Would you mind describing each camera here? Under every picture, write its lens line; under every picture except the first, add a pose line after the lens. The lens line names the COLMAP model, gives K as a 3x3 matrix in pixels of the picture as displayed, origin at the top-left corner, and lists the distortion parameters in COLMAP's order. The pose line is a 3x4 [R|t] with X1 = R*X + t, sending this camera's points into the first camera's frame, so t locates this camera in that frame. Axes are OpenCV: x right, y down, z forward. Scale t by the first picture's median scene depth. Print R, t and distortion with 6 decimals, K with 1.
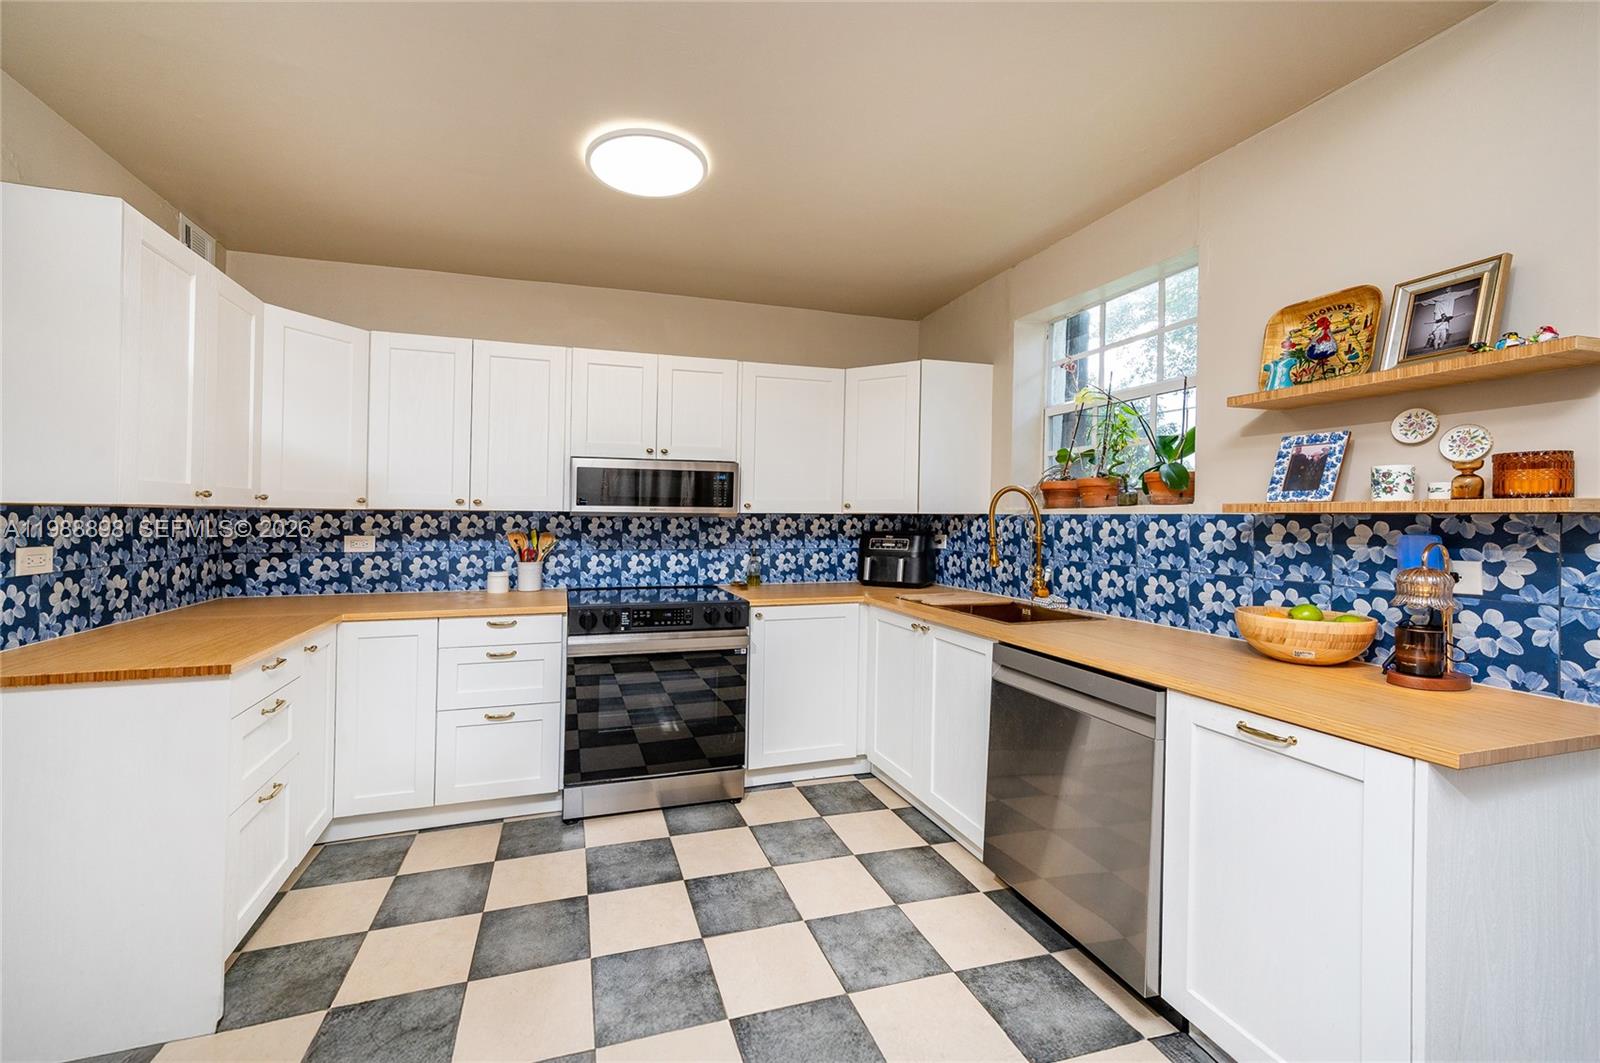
lens RADIAL K [[618.7, 0, 742.6], [0, 618.7, 521.5], [0, 0, 1]] dist [0.011504, 0.000465]
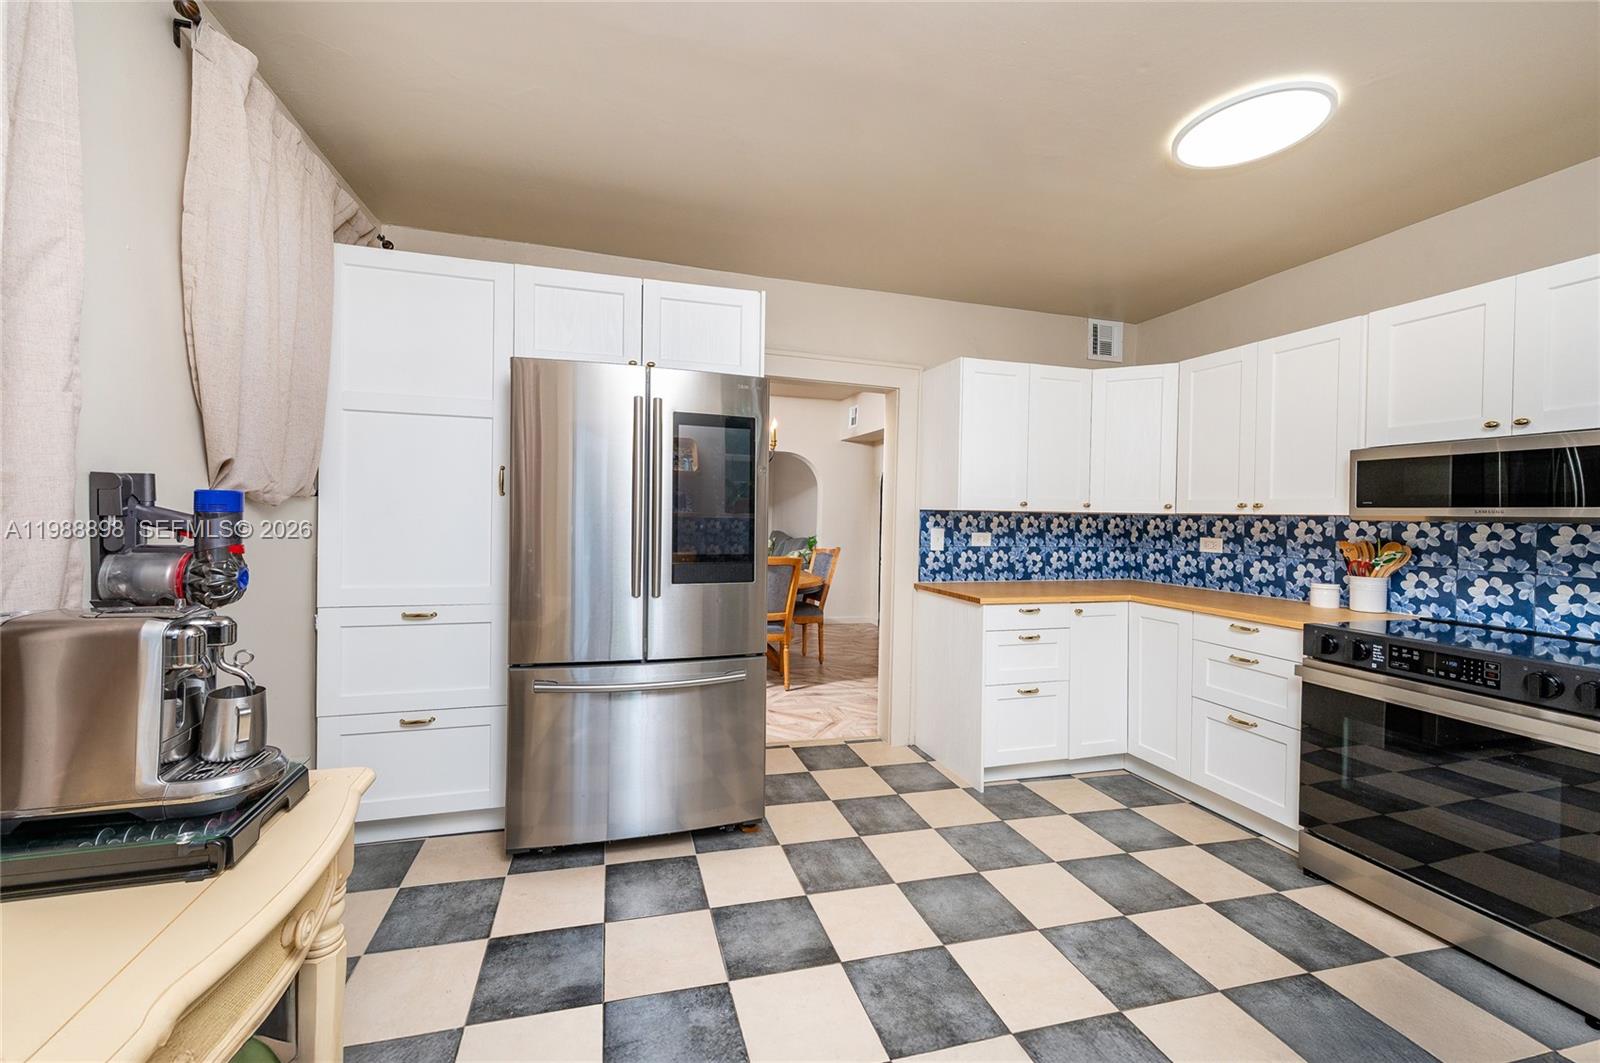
lens RADIAL K [[653.2, 0, 795.0], [0, 653.2, 521.4], [0, 0, 1]] dist [0.000201, 0.000008]
pose [[-0.002482, 0.005942, -0.999979, 0.647413], [-0.021402, 0.999753, 0.005993, 0.002767], [0.999768, 0.021416, -0.002354, 0.281564]]
